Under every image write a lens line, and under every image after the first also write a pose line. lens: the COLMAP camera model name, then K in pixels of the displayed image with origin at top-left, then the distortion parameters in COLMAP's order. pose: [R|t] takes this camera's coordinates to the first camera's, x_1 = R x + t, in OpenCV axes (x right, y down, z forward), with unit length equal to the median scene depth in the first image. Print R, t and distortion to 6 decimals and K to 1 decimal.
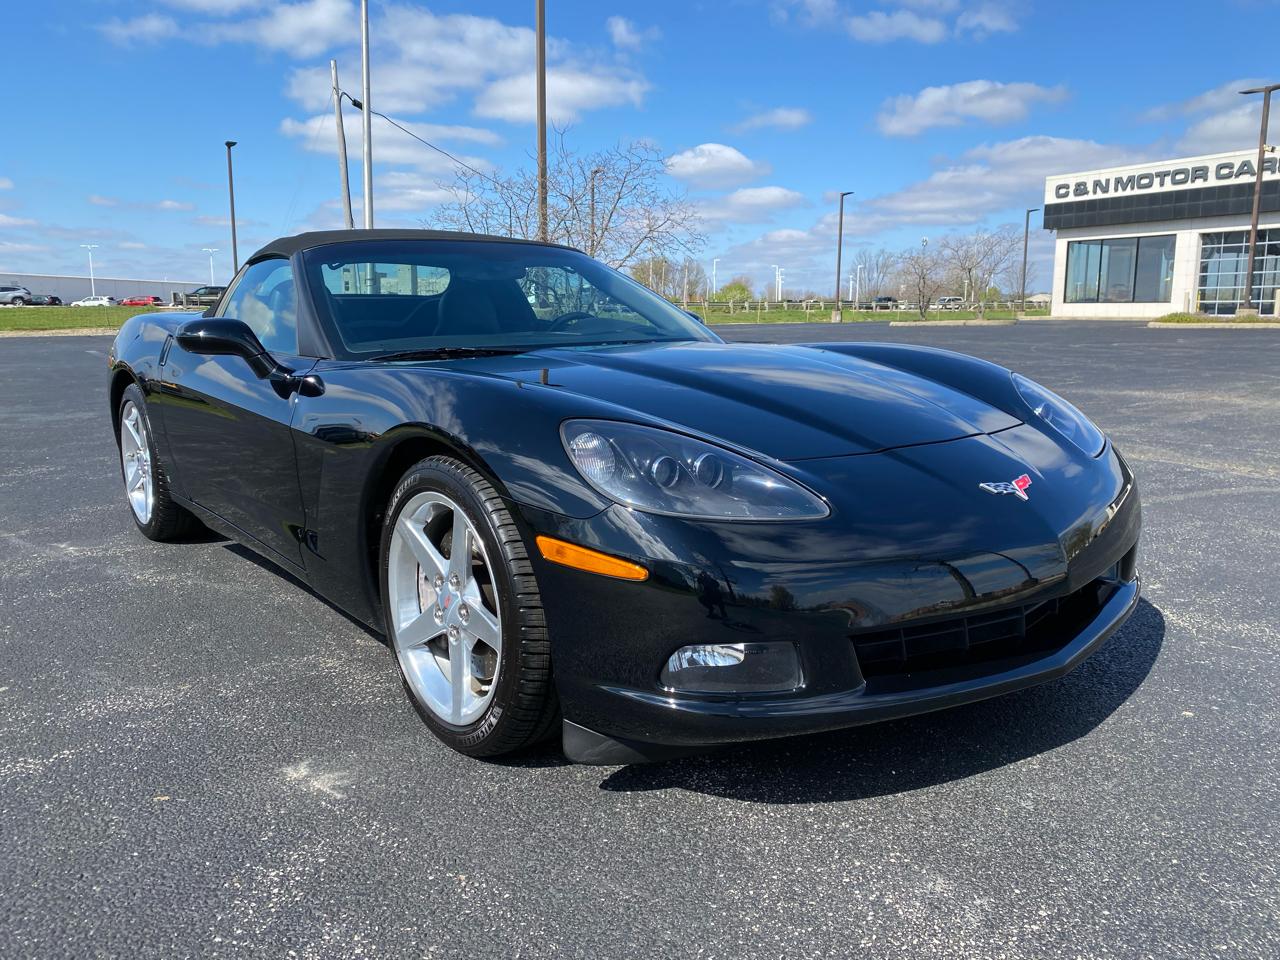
lens RADIAL K [[989.2, 0, 636.4], [0, 989.2, 459.2], [0, 0, 1]] dist [0.012863, -0.008600]
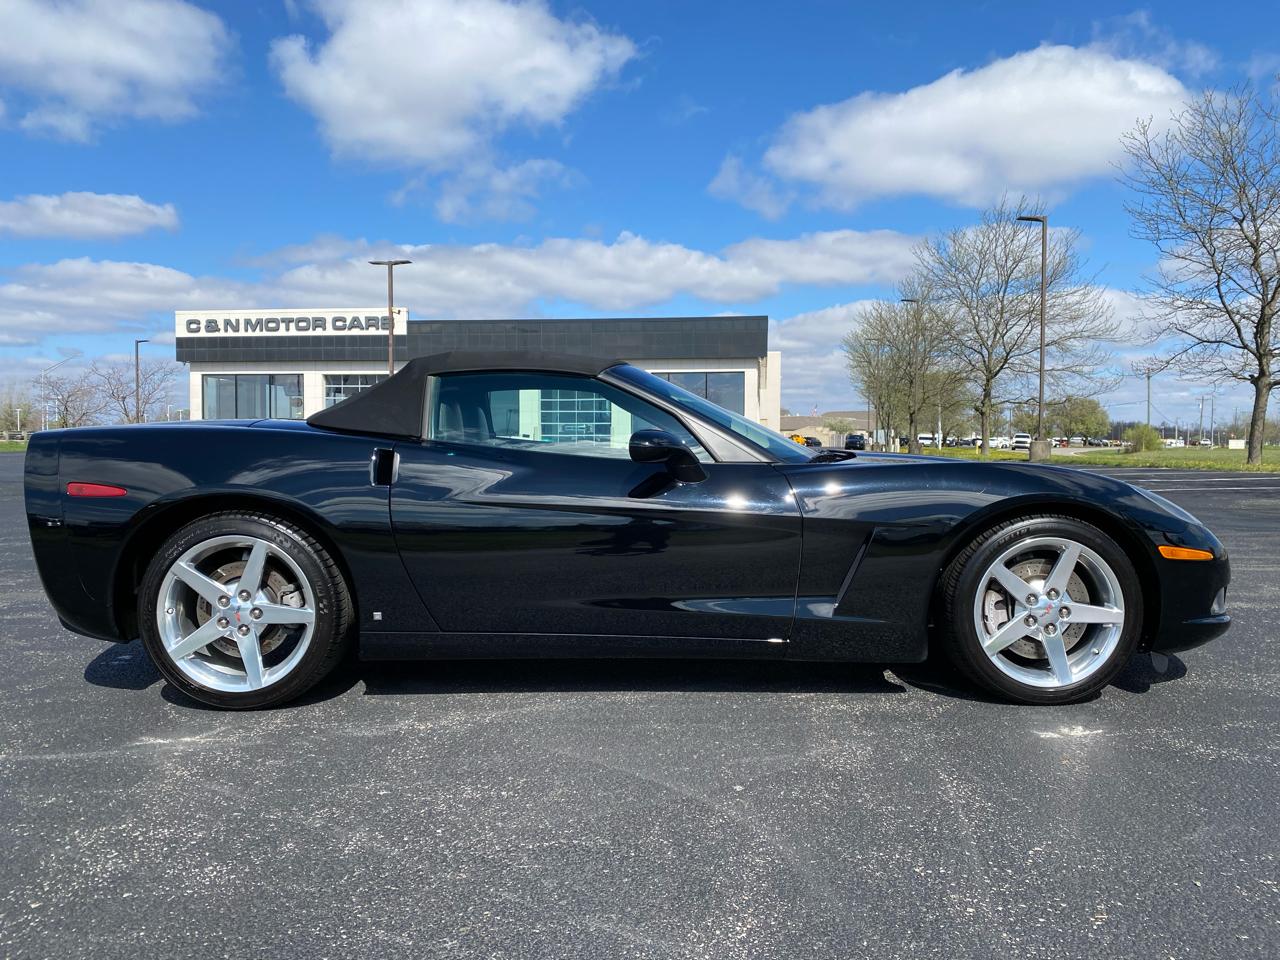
lens RADIAL K [[989.2, 0, 646.3], [0, 989.2, 477.1], [0, 0, 1]] dist [0.012863, -0.008600]
pose [[0.620981, -0.023672, 0.783468, -0.205580], [0.113009, 0.991805, -0.059604, -0.004481], [-0.775636, 0.125552, 0.618567, 0.057052]]
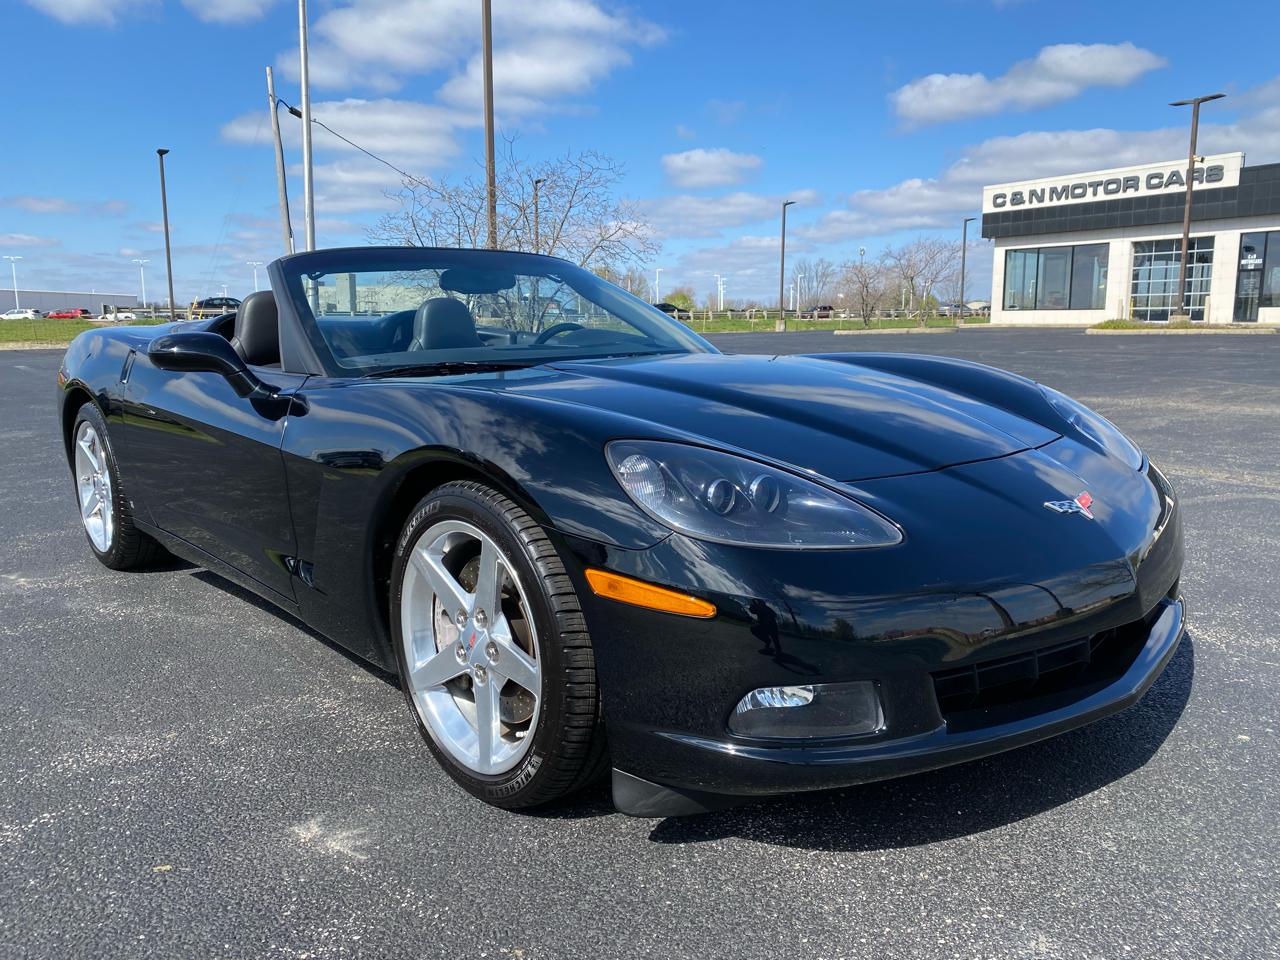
lens RADIAL K [[989.2, 0, 630.7], [0, 989.2, 469.1], [0, 0, 1]] dist [0.012863, -0.008600]
pose [[0.998591, -0.013842, 0.051222, -0.010198], [0.013835, 0.999904, 0.000484, -0.001467], [-0.051224, 0.000226, 0.998687, 0.008547]]
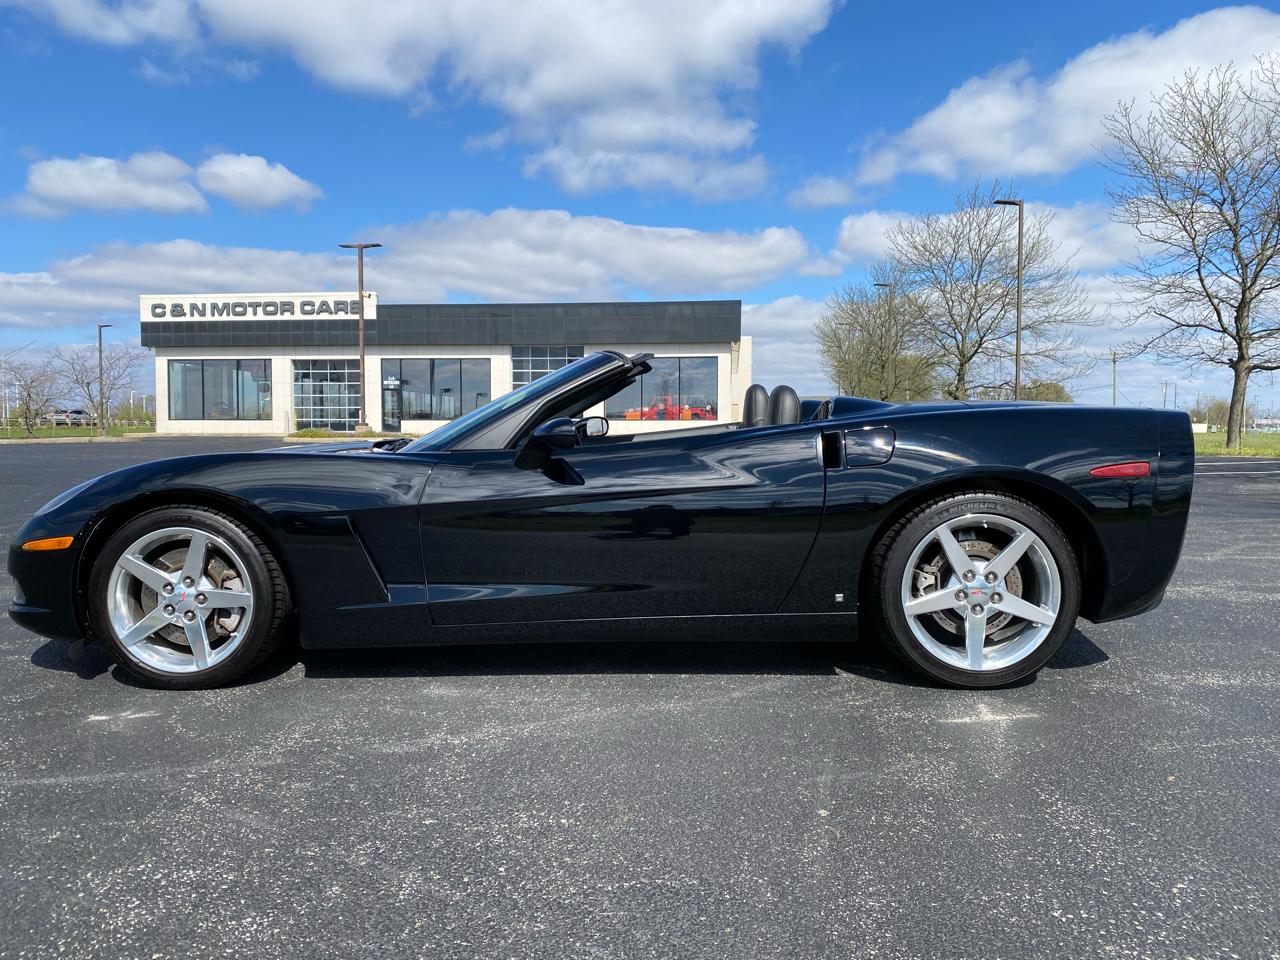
lens RADIAL K [[989.2, 0, 632.4], [0, 989.2, 466.2], [0, 0, 1]] dist [0.012863, -0.008600]
pose [[0.605965, -0.028703, 0.794973, -0.202890], [0.116997, 0.991697, -0.053374, -0.007709], [-0.786841, 0.125352, 0.604292, 0.076210]]
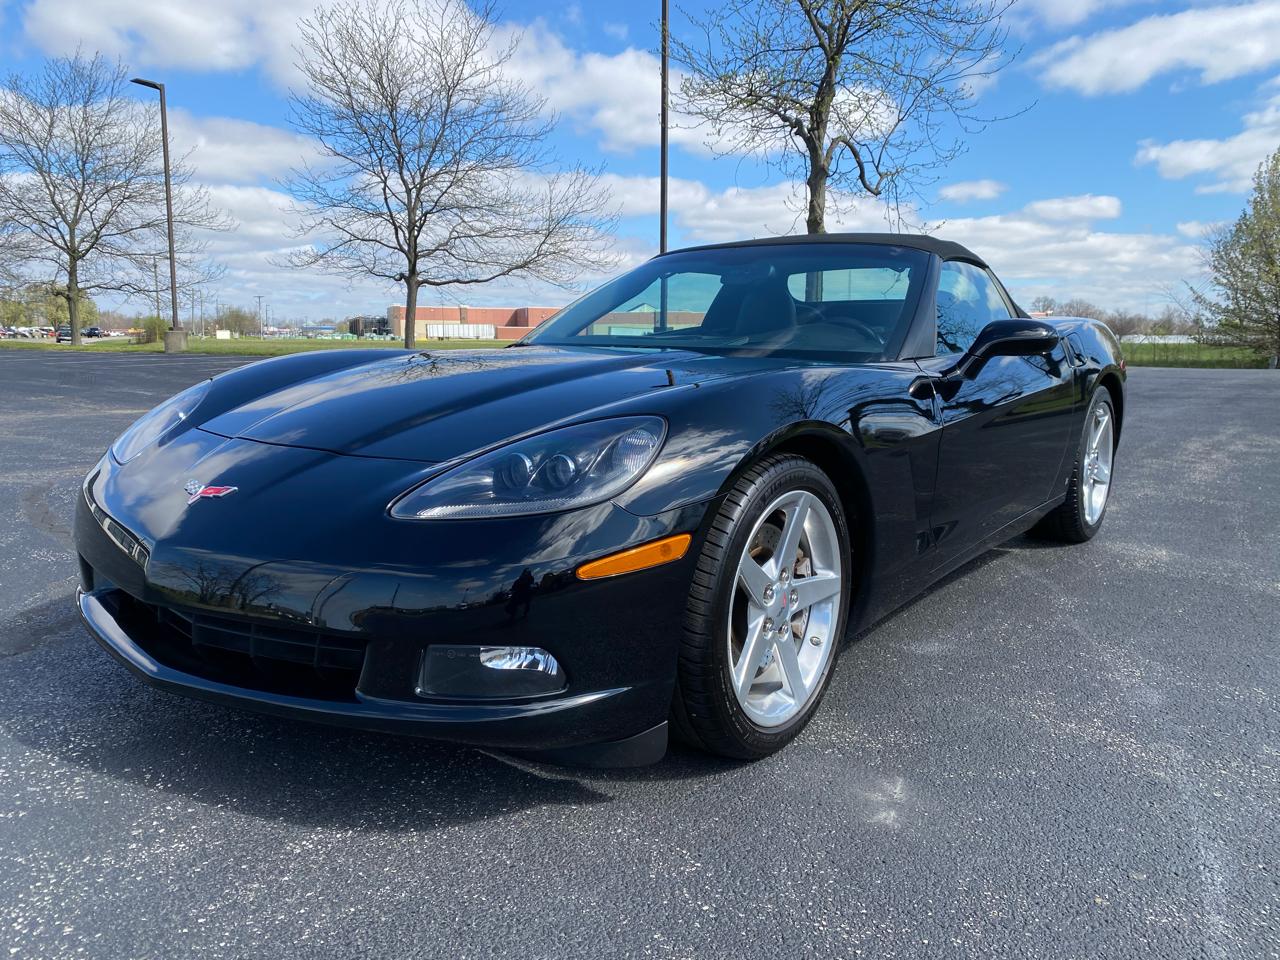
lens RADIAL K [[989.2, 0, 642.6], [0, 989.2, 465.1], [0, 0, 1]] dist [0.012863, -0.008600]
pose [[-0.279089, -0.122571, 0.952410, -0.210362], [0.137612, 0.976478, 0.165993, -0.039116], [-0.950354, 0.177390, -0.255657, 0.291581]]
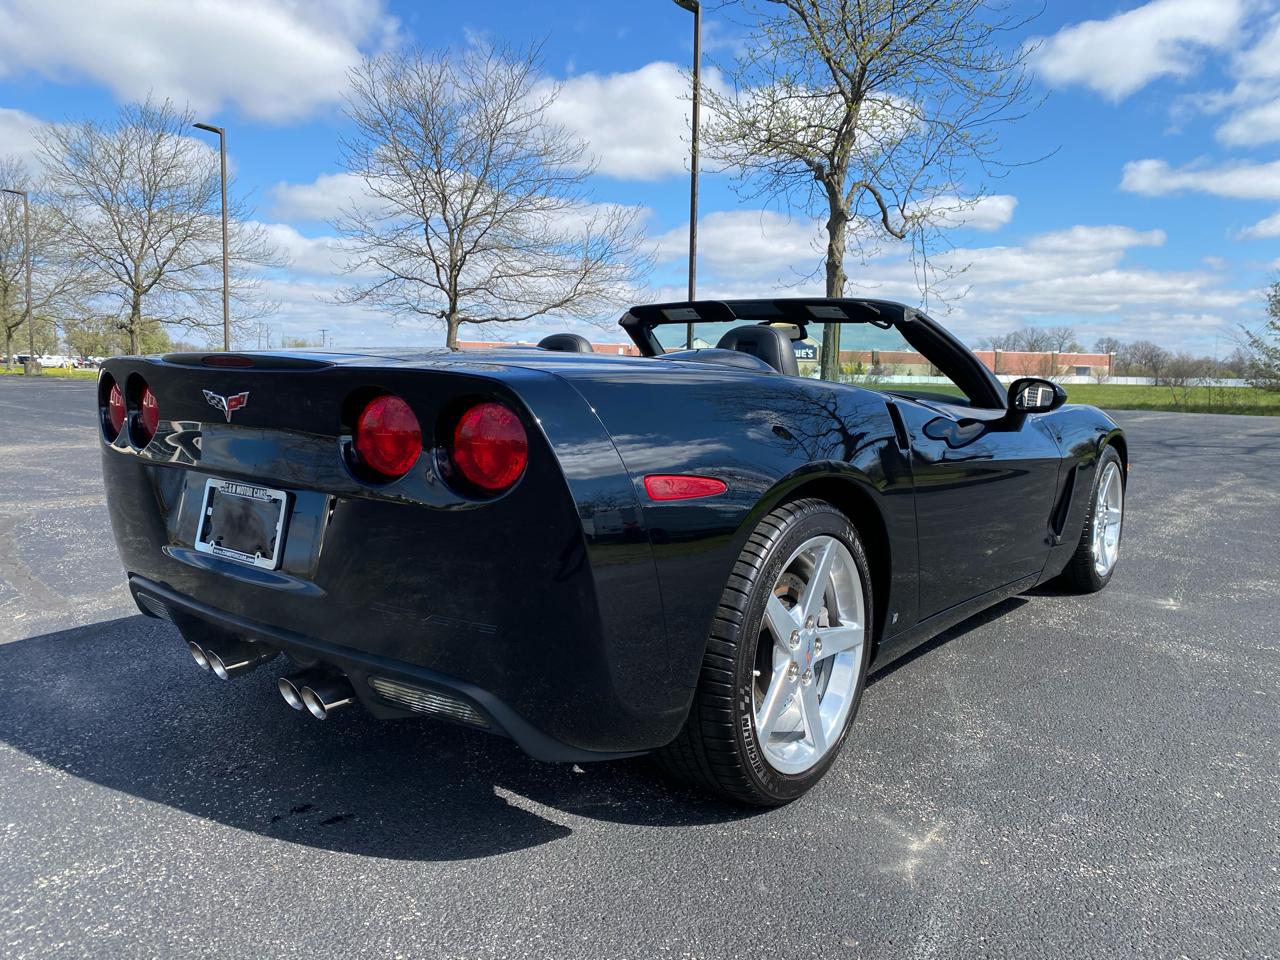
lens RADIAL K [[989.2, 0, 645.4], [0, 989.2, 460.0], [0, 0, 1]] dist [0.012863, -0.008600]
pose [[-0.226128, -0.087168, 0.970190, -0.220904], [0.127660, 0.984746, 0.118230, -0.037832], [-0.965696, 0.150590, -0.211550, 0.263333]]
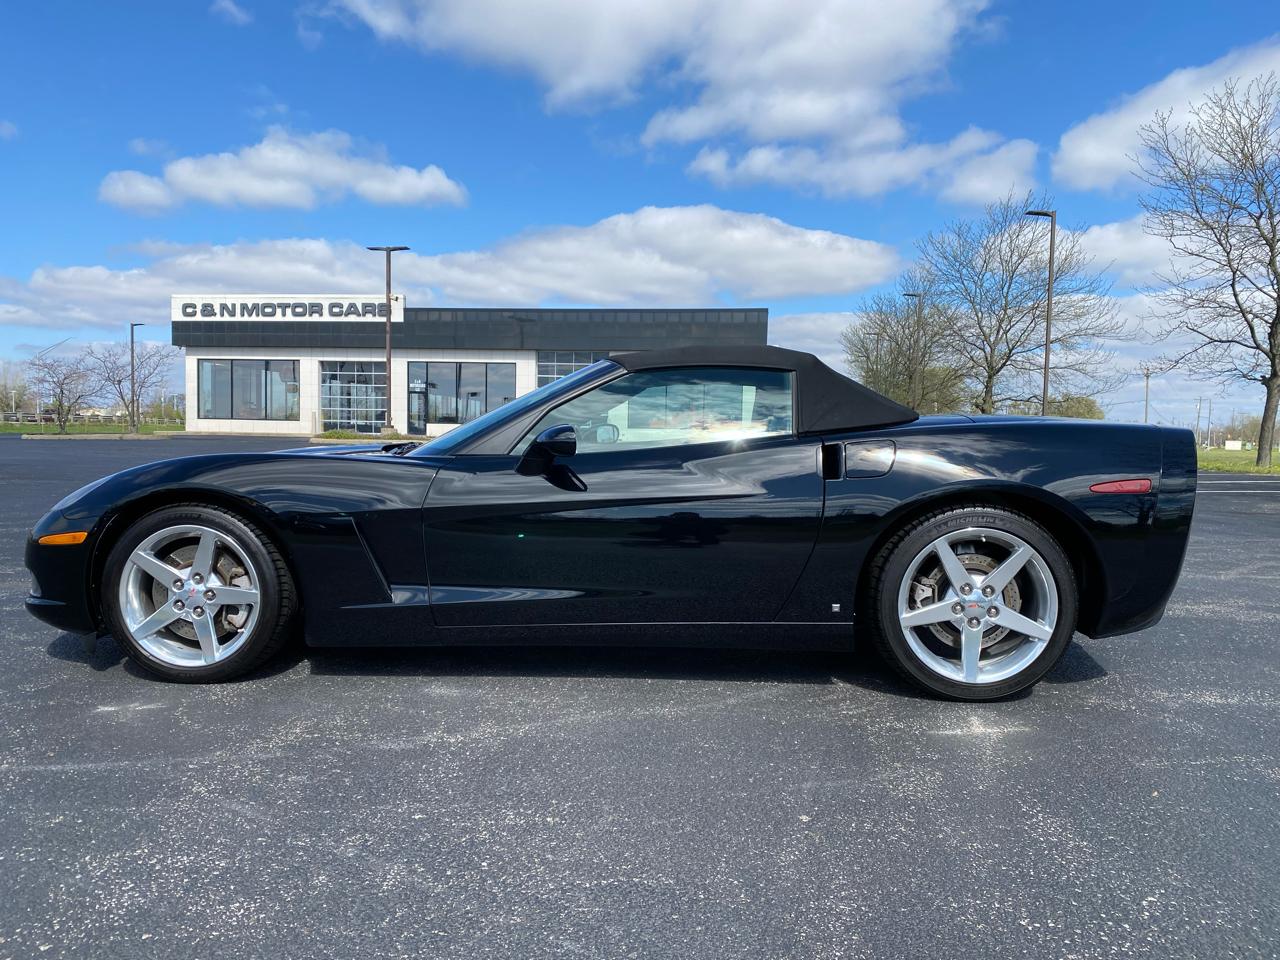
lens RADIAL K [[989.2, 0, 633.5], [0, 989.2, 488.8], [0, 0, 1]] dist [0.012863, -0.008600]
pose [[0.625462, -0.029464, 0.779698, -0.201649], [0.096759, 0.994502, -0.040037, -0.007249], [-0.774232, 0.100485, 0.624874, 0.071642]]
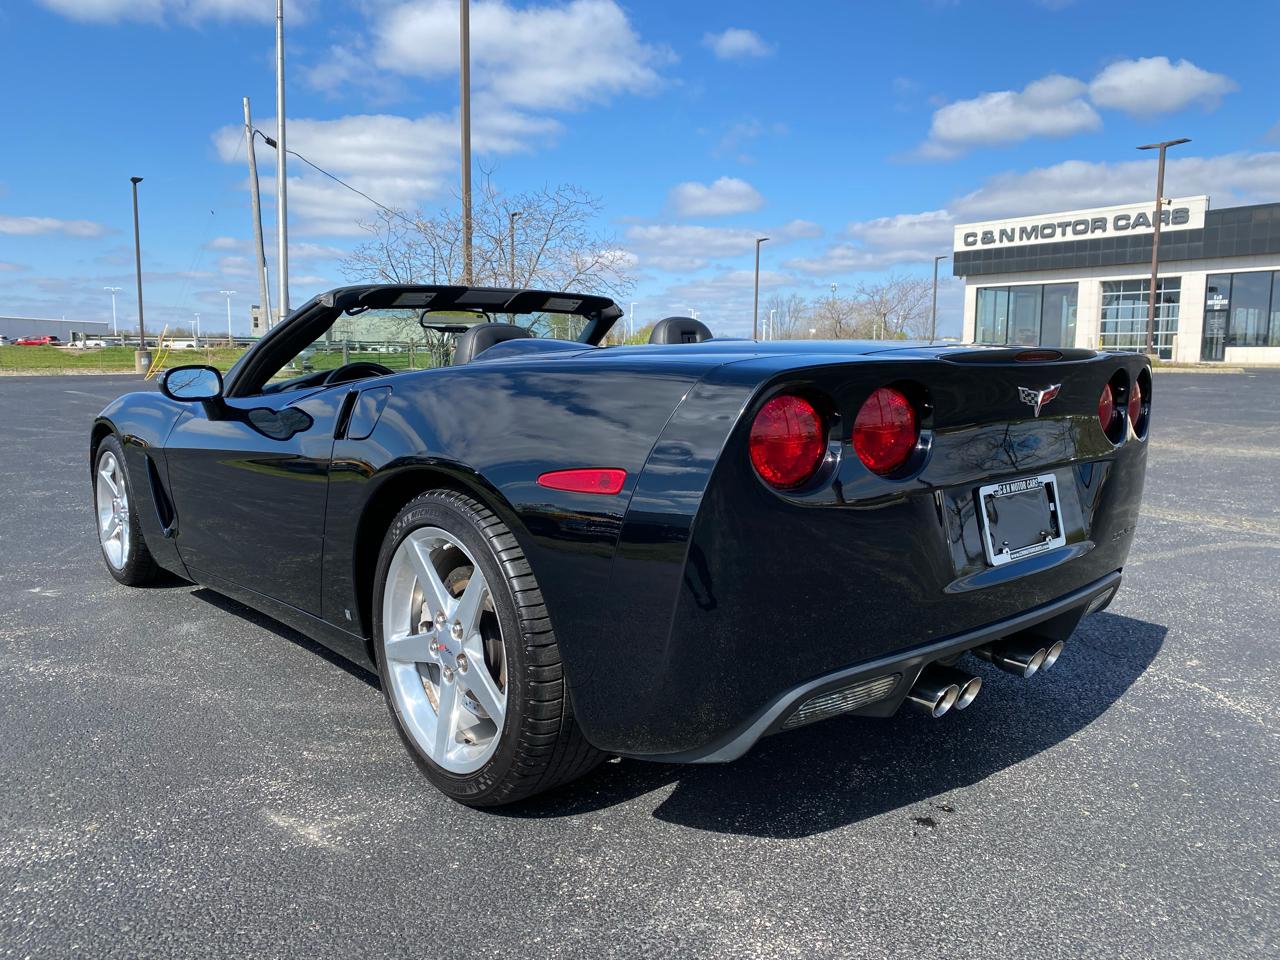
lens RADIAL K [[989.2, 0, 626.3], [0, 989.2, 461.1], [0, 0, 1]] dist [0.012863, -0.008600]
pose [[0.997230, -0.003849, 0.074274, -0.011245], [0.006794, 0.999198, -0.039450, -0.004354], [-0.074062, 0.039845, 0.996457, 0.021332]]
